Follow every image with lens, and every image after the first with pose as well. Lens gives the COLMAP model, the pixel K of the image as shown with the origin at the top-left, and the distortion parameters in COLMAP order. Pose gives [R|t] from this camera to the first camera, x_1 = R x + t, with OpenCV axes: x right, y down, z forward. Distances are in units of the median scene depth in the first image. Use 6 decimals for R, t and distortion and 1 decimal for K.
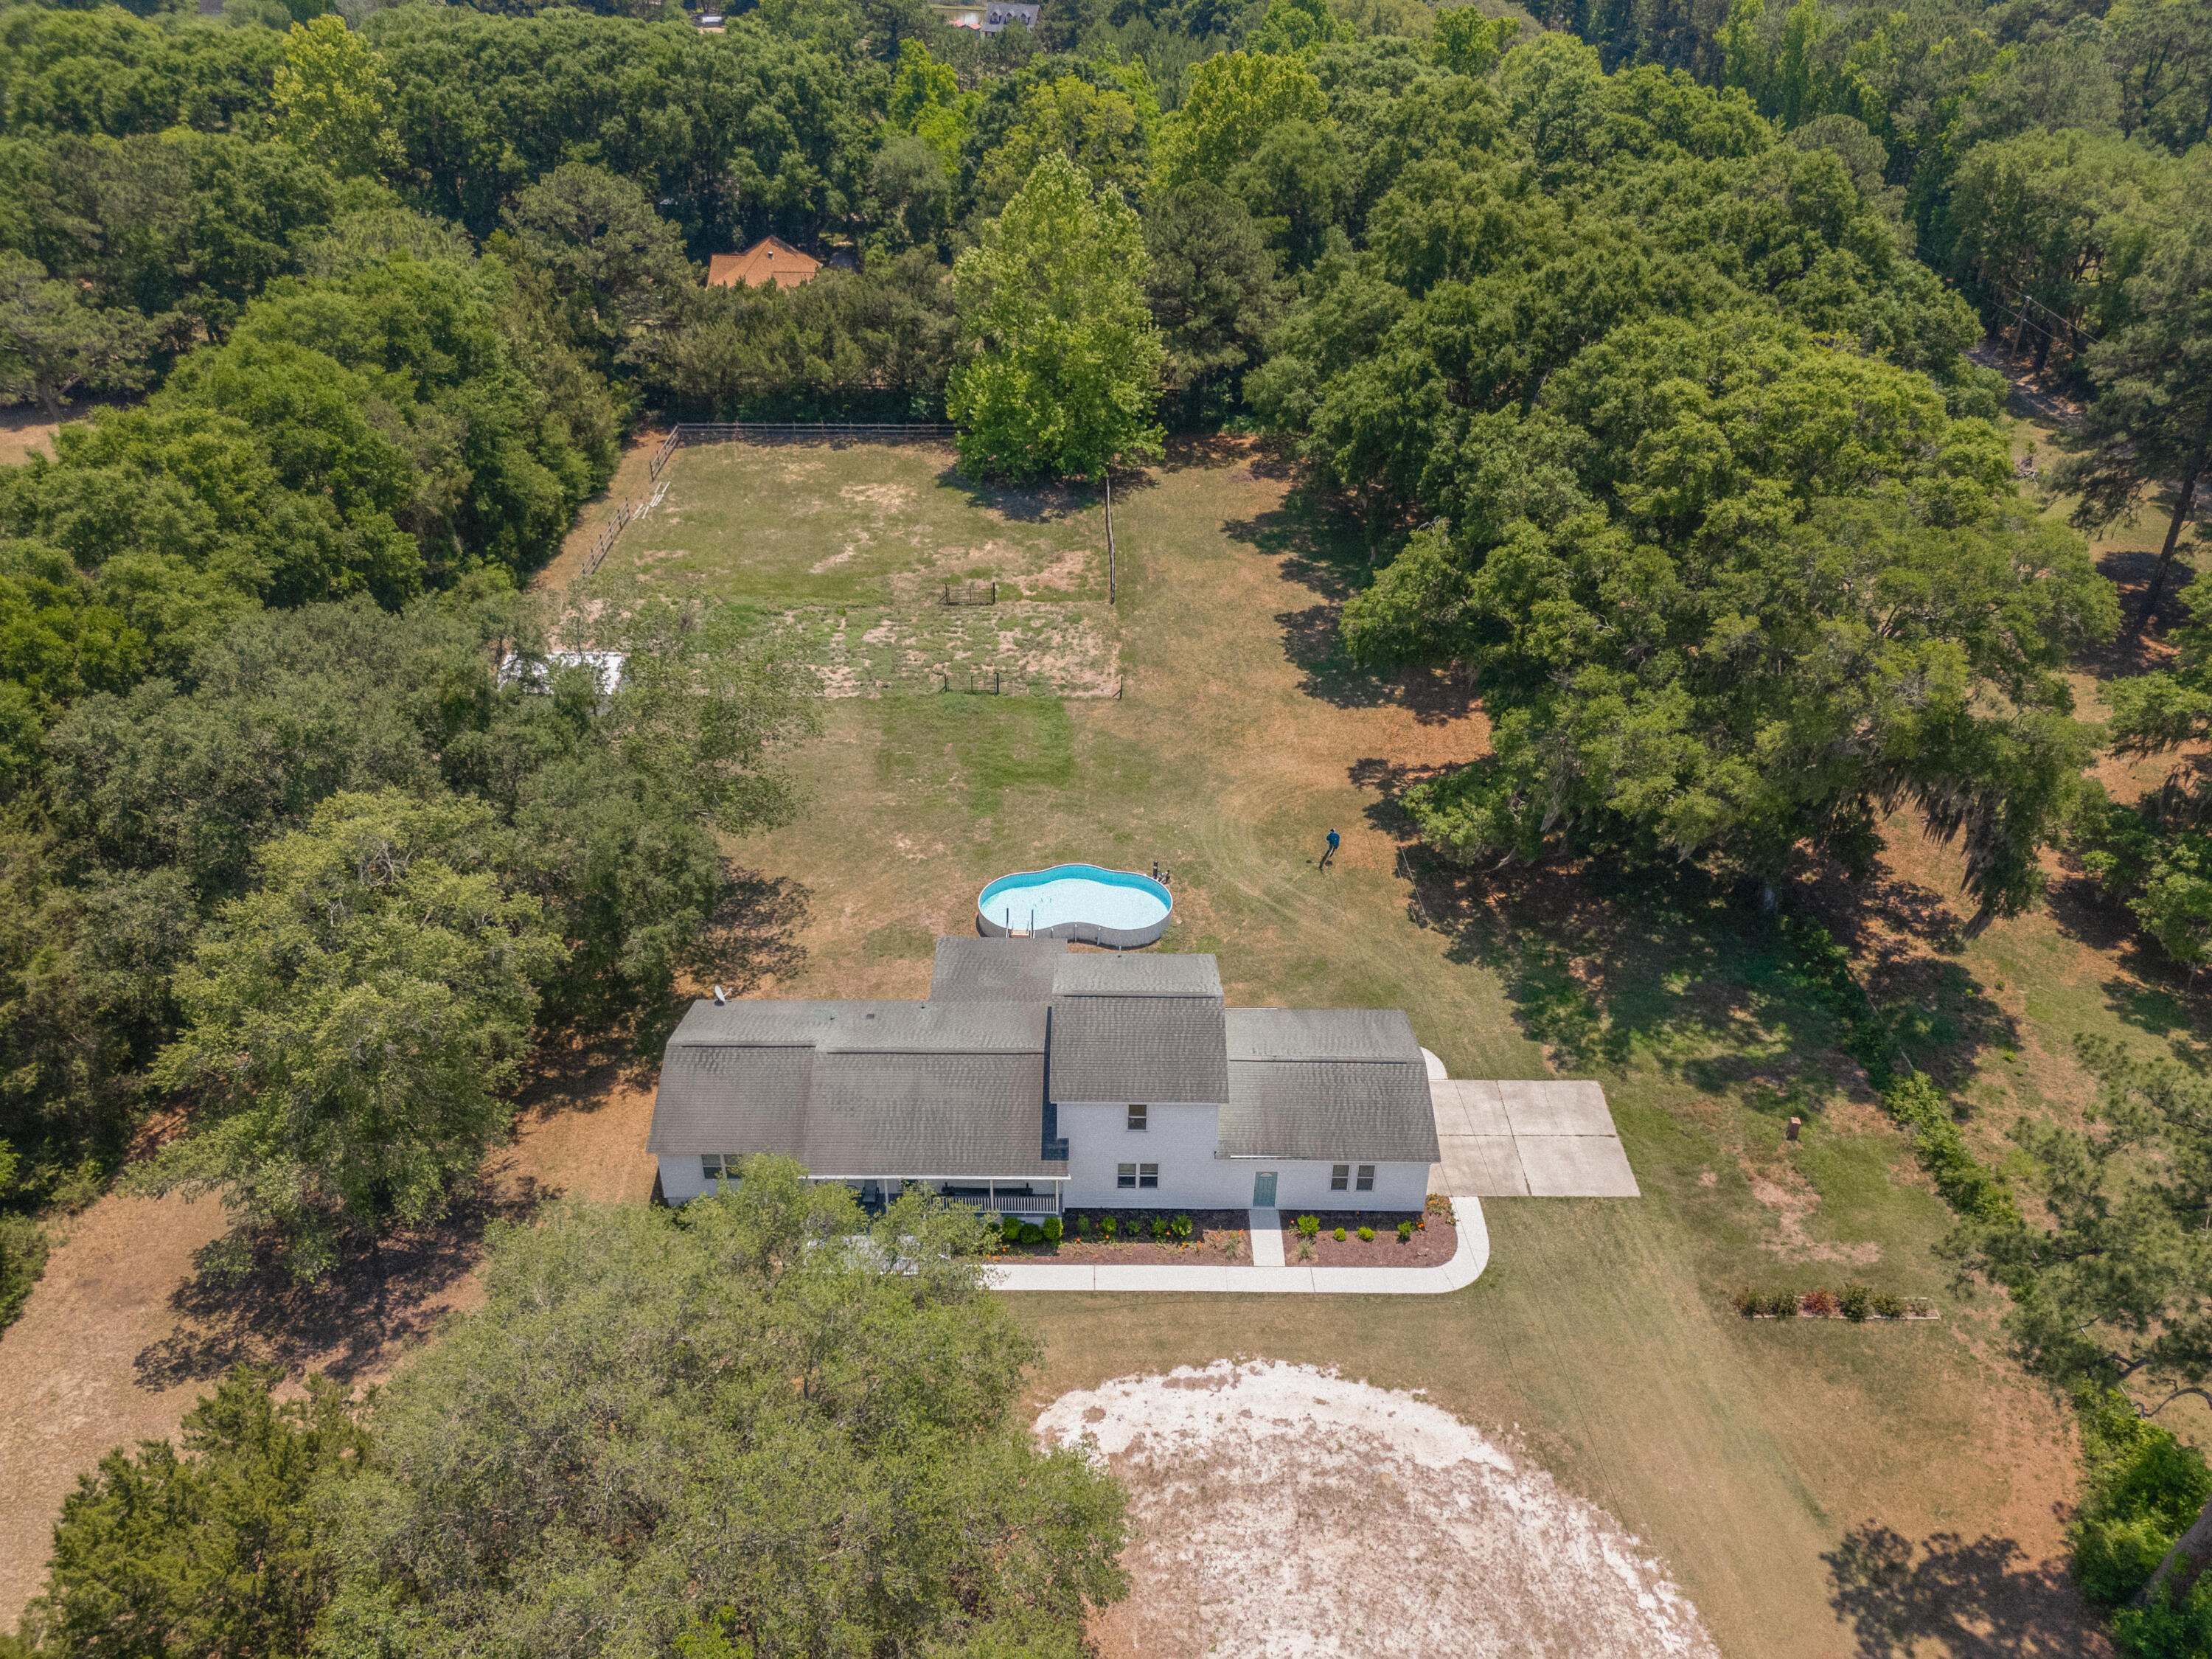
lens RADIAL K [[1623.1, 0, 1106.3], [0, 1623.1, 828.2], [0, 0, 1]] dist [0.076854, -0.067713]
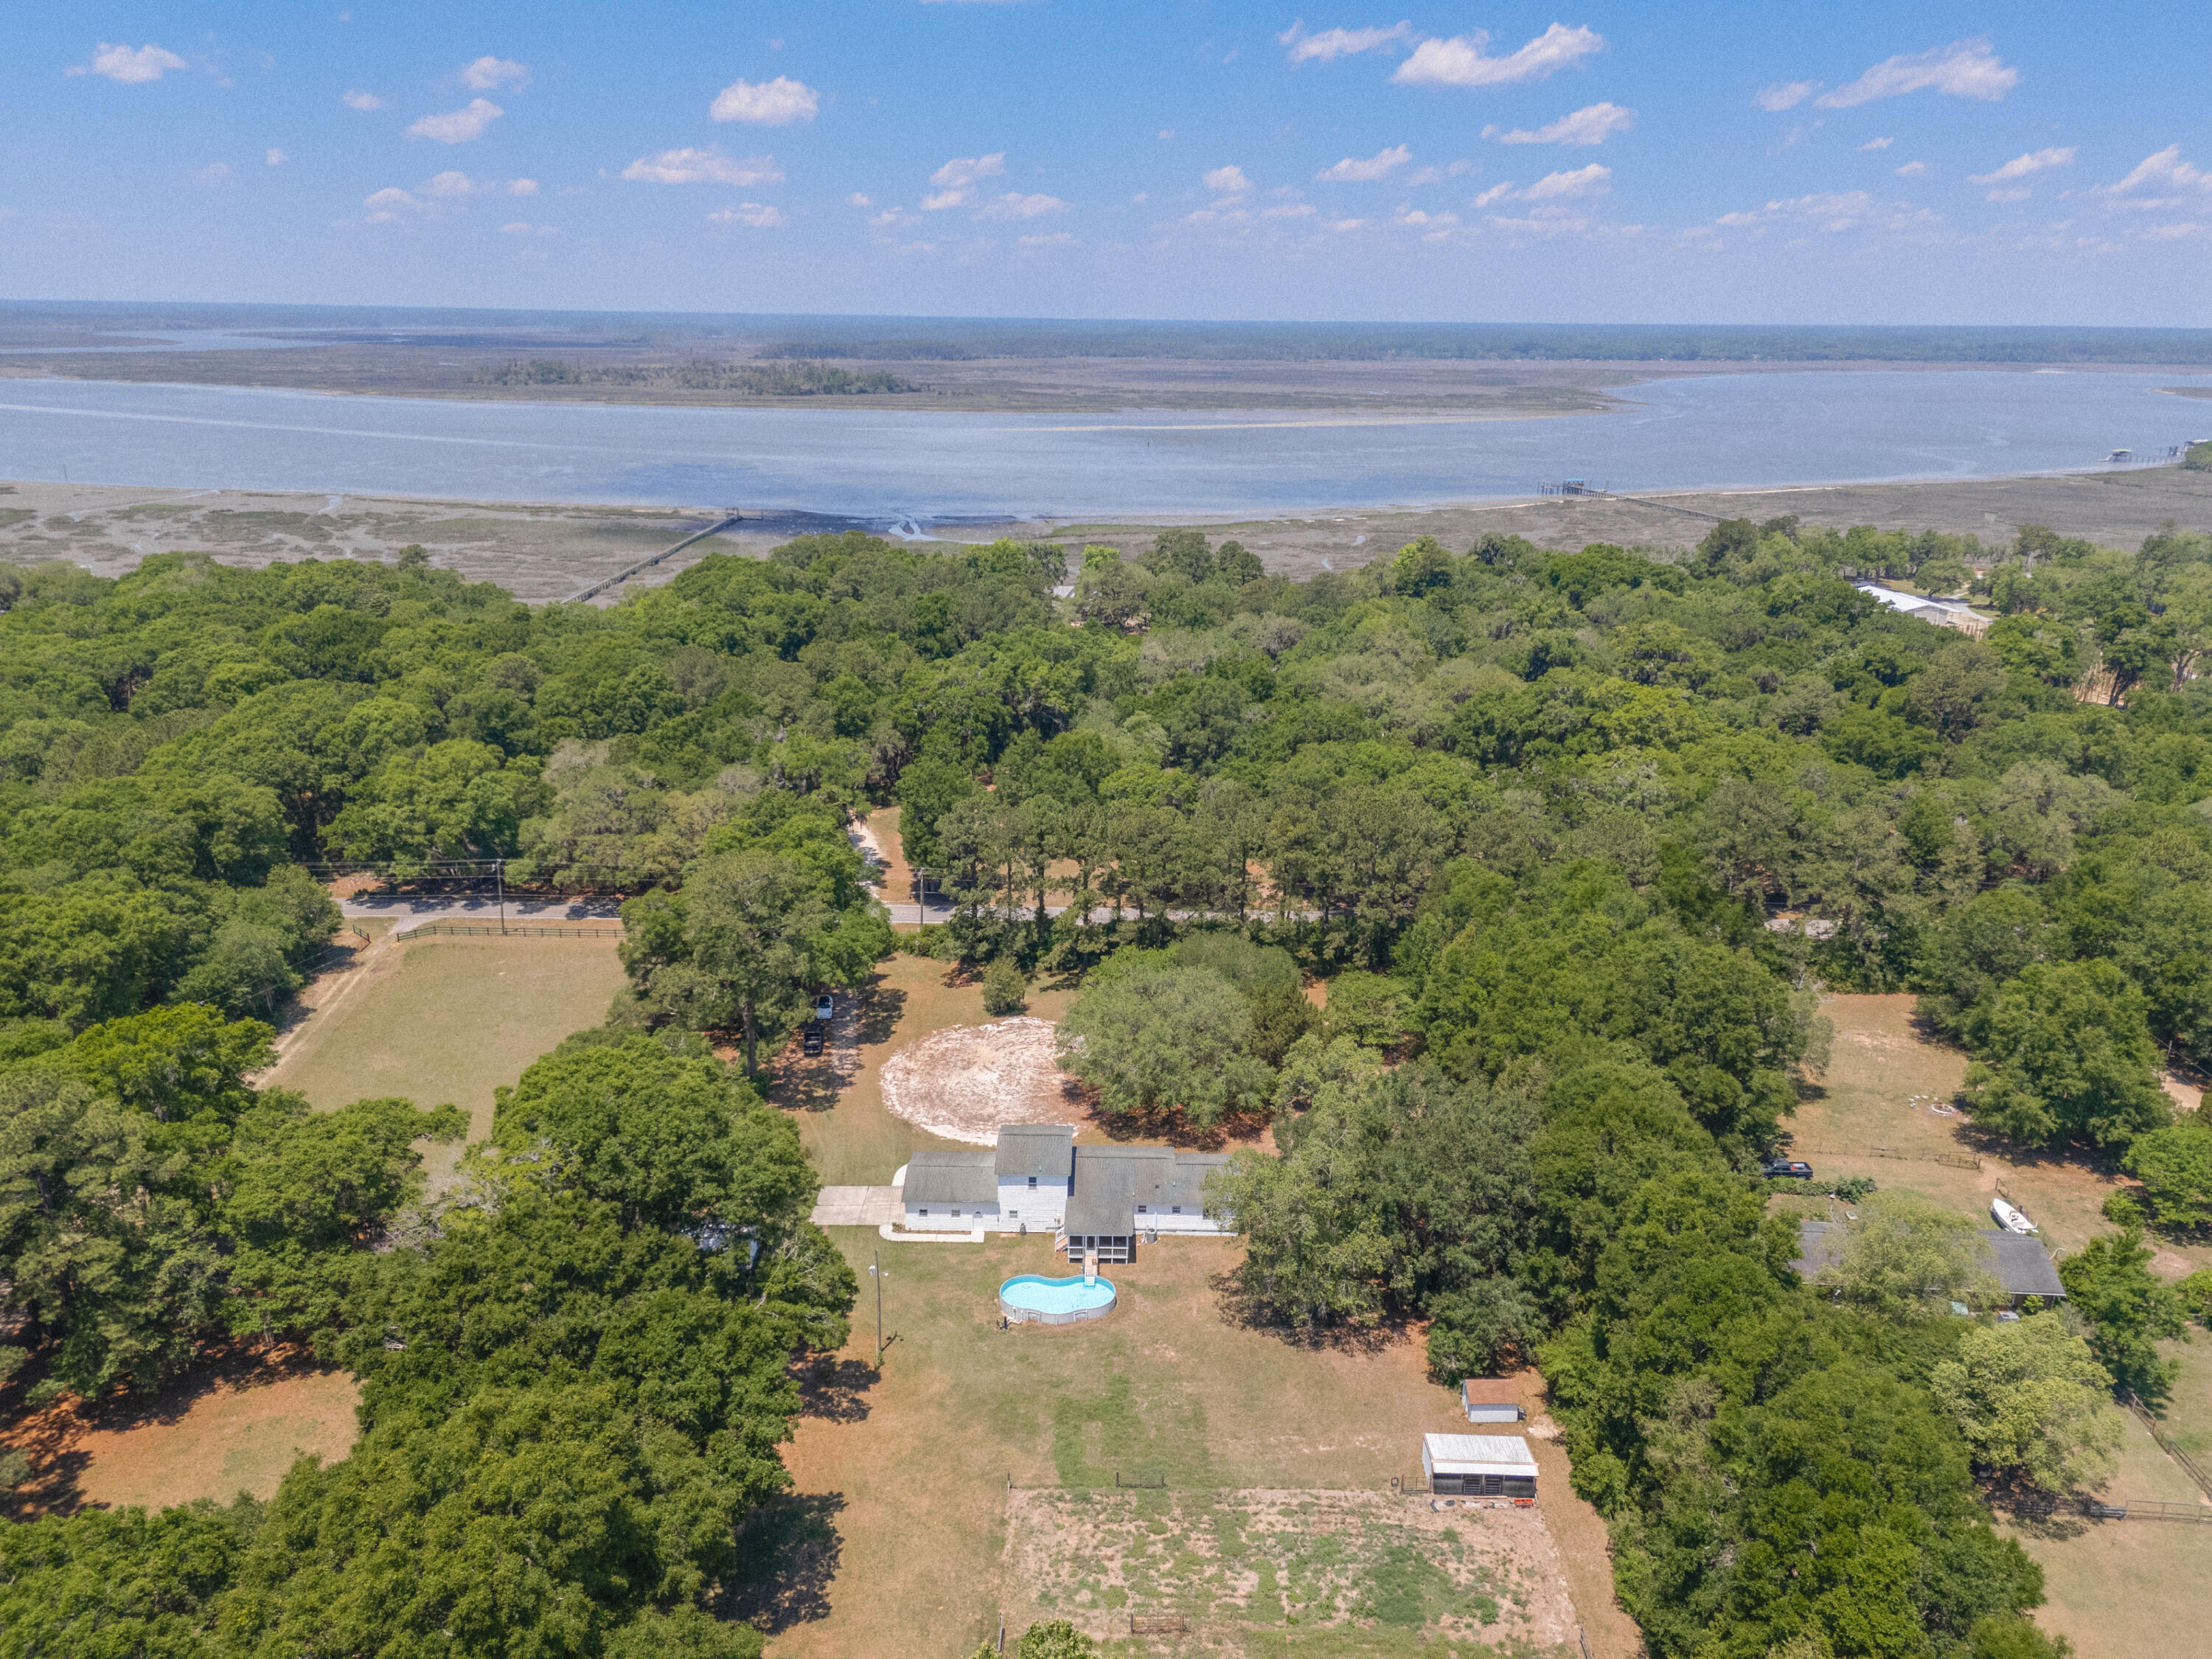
lens RADIAL K [[1623.1, 0, 1103.6], [0, 1623.1, 839.6], [0, 0, 1]] dist [0.076854, -0.067713]
pose [[-0.999693, -0.023680, 0.007257, -0.075873], [-0.009148, 0.625352, 0.780289, -1.750926], [-0.023016, 0.779983, -0.625377, 1.885780]]
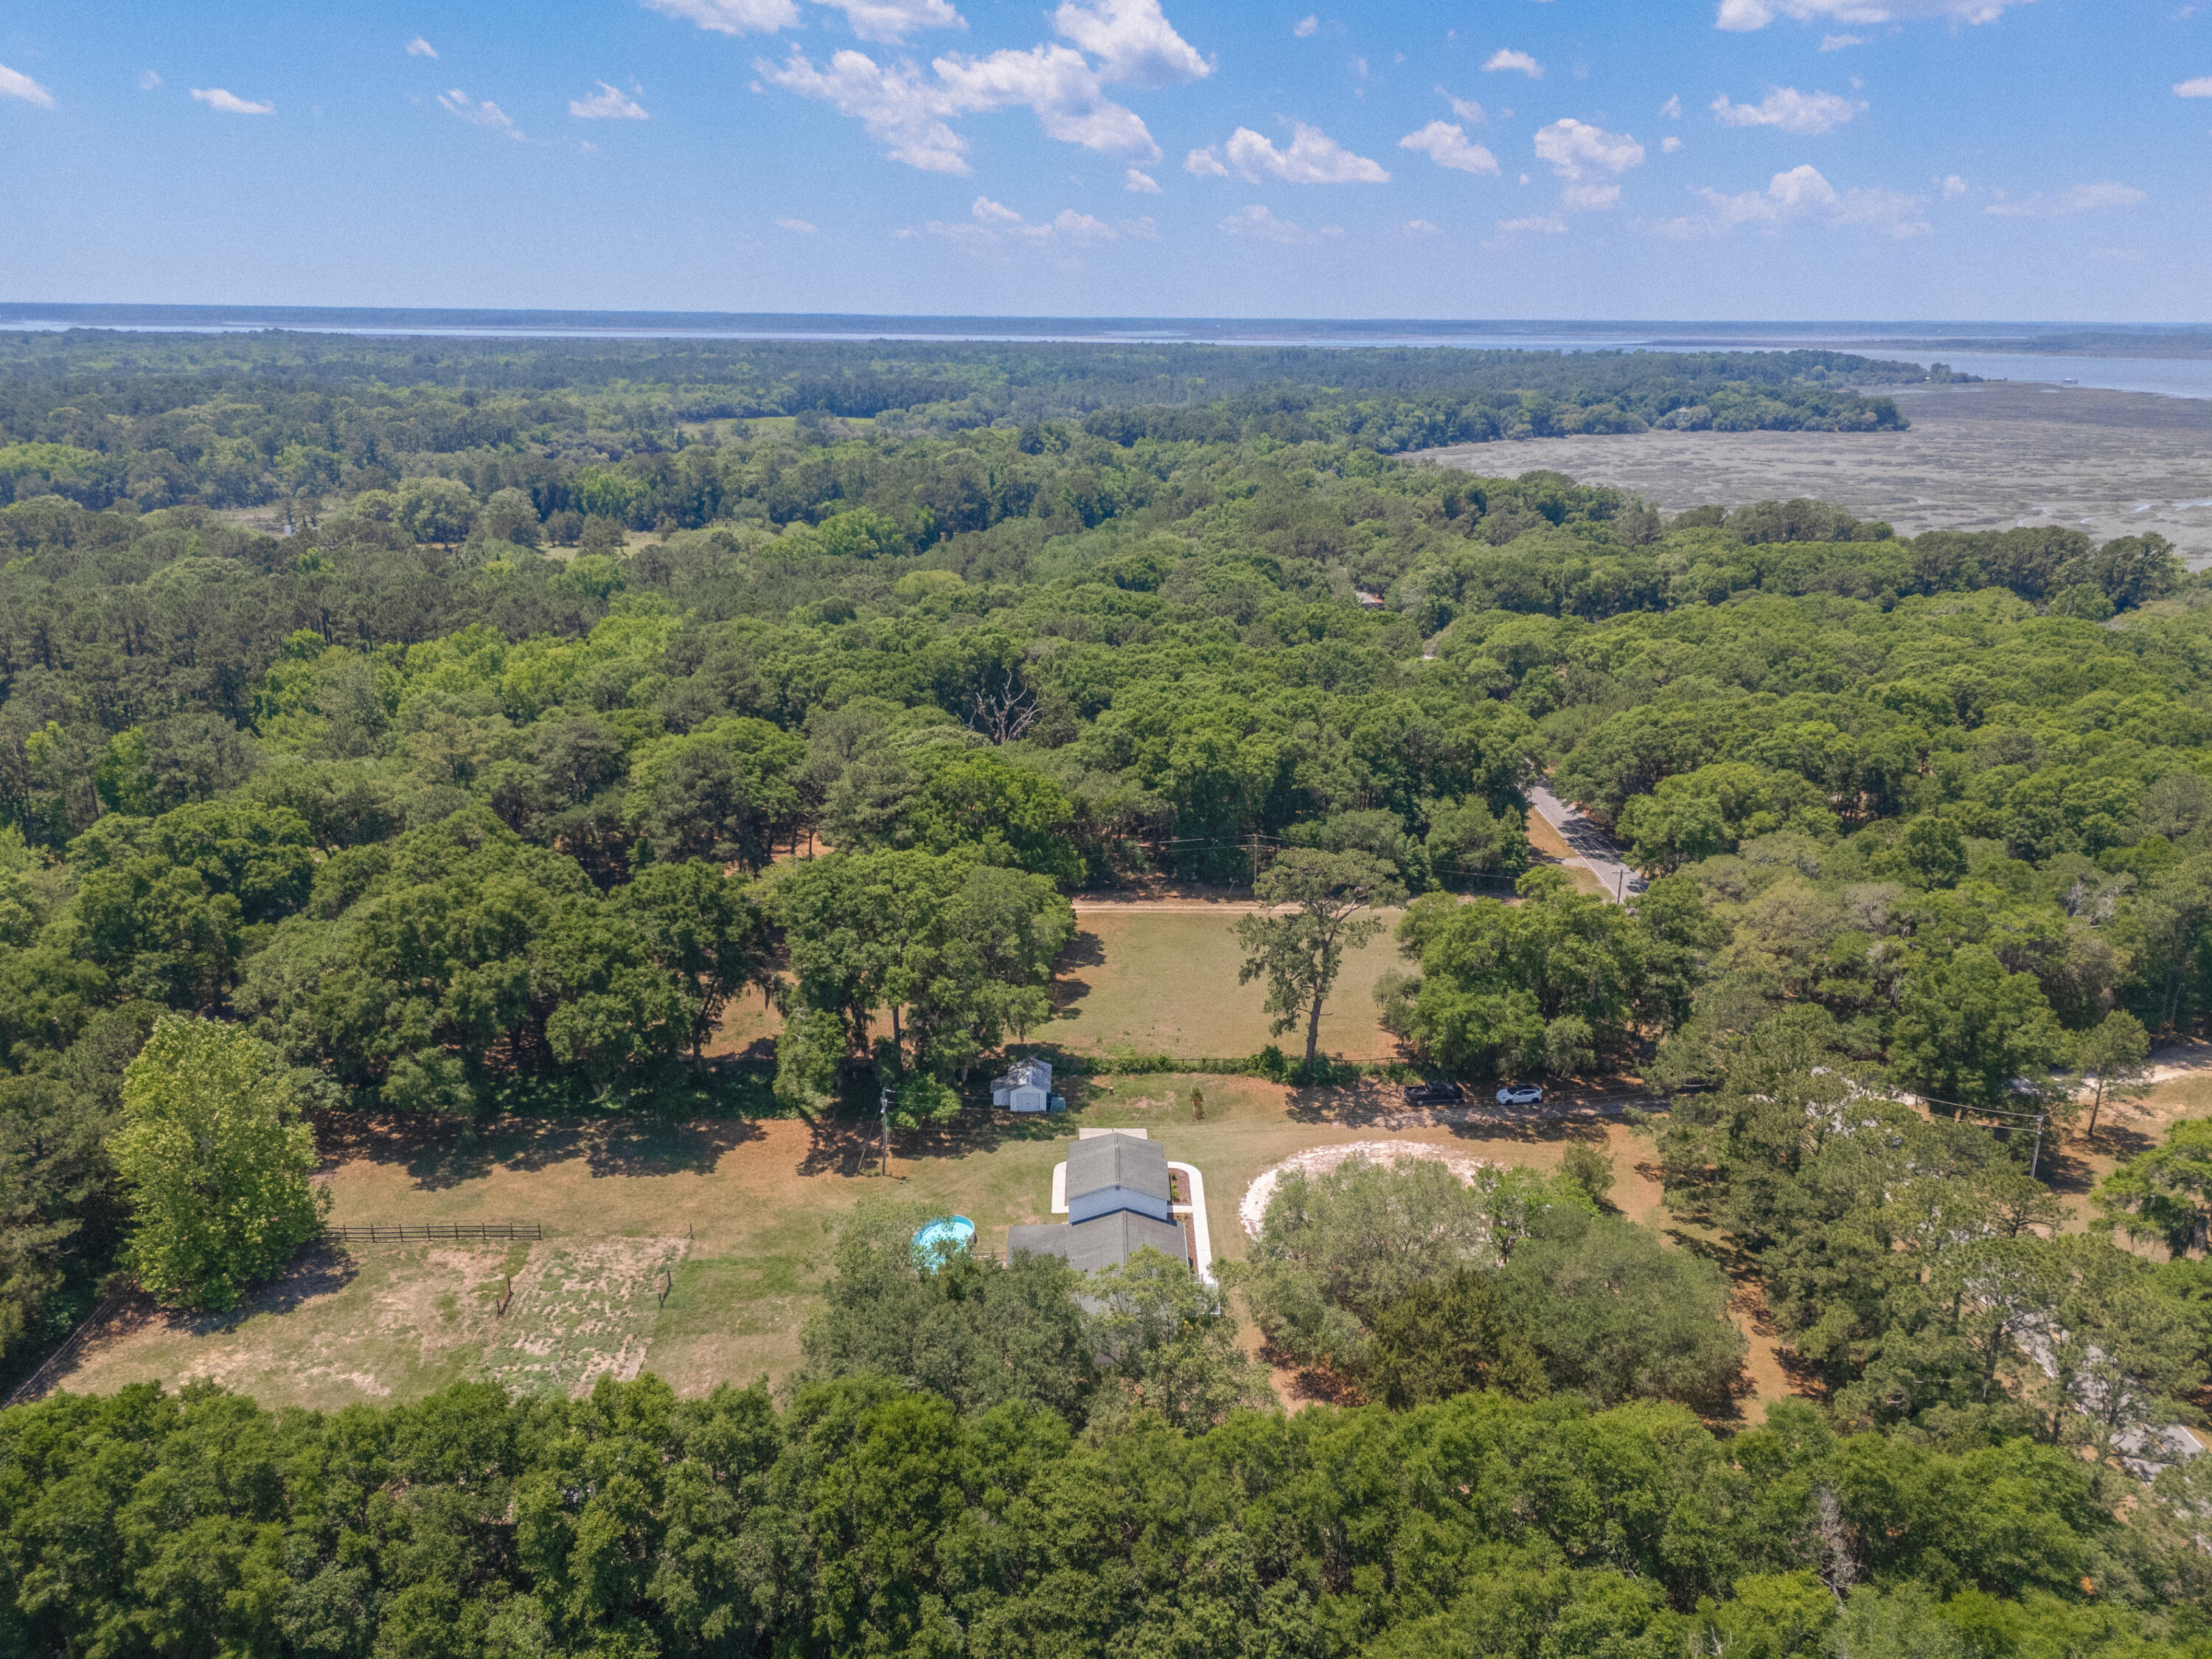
lens RADIAL K [[1623.1, 0, 1097.9], [0, 1623.1, 820.2], [0, 0, 1]] dist [0.076854, -0.067713]
pose [[-0.001892, -0.308507, 0.951220, -1.743116], [0.542021, 0.799056, 0.260234, -0.773526], [-0.840363, 0.516074, 0.165706, 0.365672]]
